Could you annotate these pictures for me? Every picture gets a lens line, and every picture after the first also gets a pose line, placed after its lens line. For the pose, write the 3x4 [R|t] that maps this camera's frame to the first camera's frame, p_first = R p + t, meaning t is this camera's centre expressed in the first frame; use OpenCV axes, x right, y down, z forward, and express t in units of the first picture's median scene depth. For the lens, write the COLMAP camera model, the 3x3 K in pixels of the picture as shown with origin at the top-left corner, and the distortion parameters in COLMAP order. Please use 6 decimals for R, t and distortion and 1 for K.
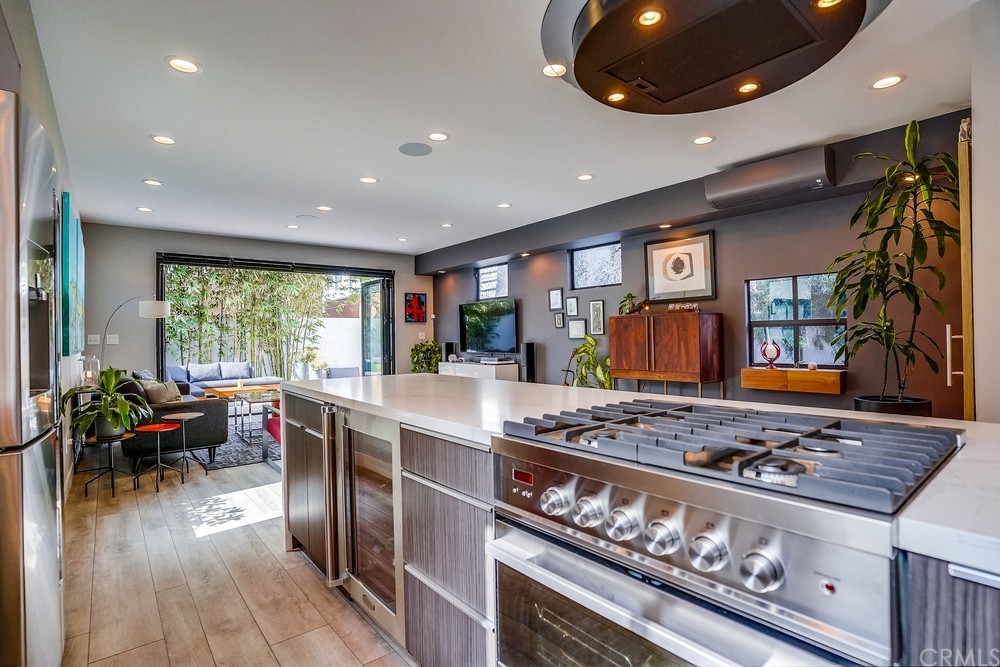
lens RADIAL K [[499.7, 0, 501.5], [0, 499.7, 335.8], [0, 0, 1]] dist [-0.061488, 0.024497]
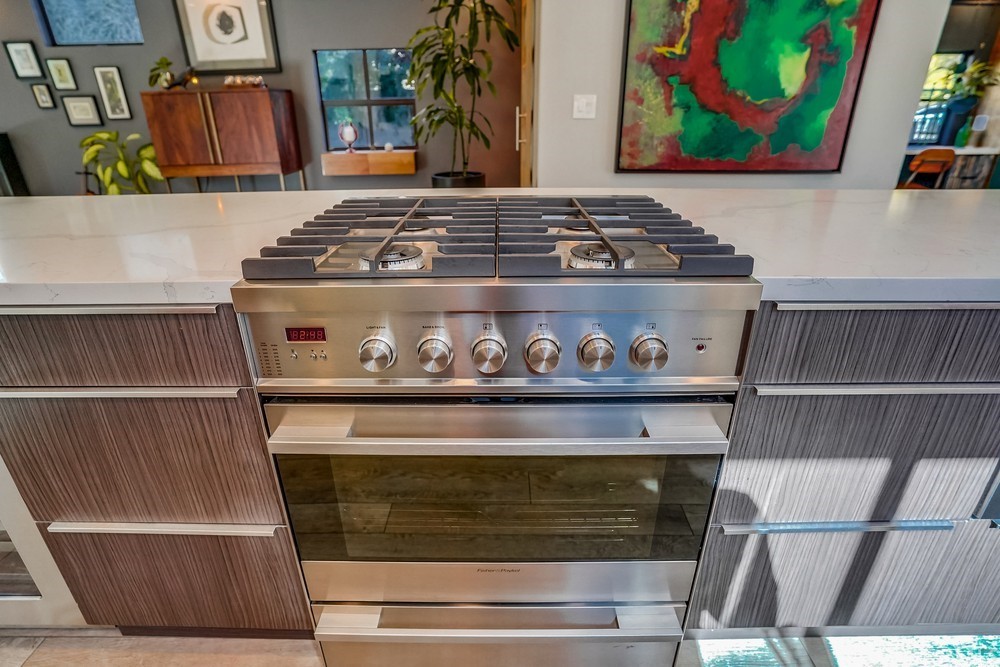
lens RADIAL K [[499.7, 0, 502.7], [0, 499.7, 329.3], [0, 0, 1]] dist [-0.061488, 0.024497]
pose [[0.633113, -0.304817, 0.711516, -0.062264], [-0.001652, 0.918666, 0.395031, 0.001115], [-0.774058, -0.251275, 0.581116, 0.092534]]
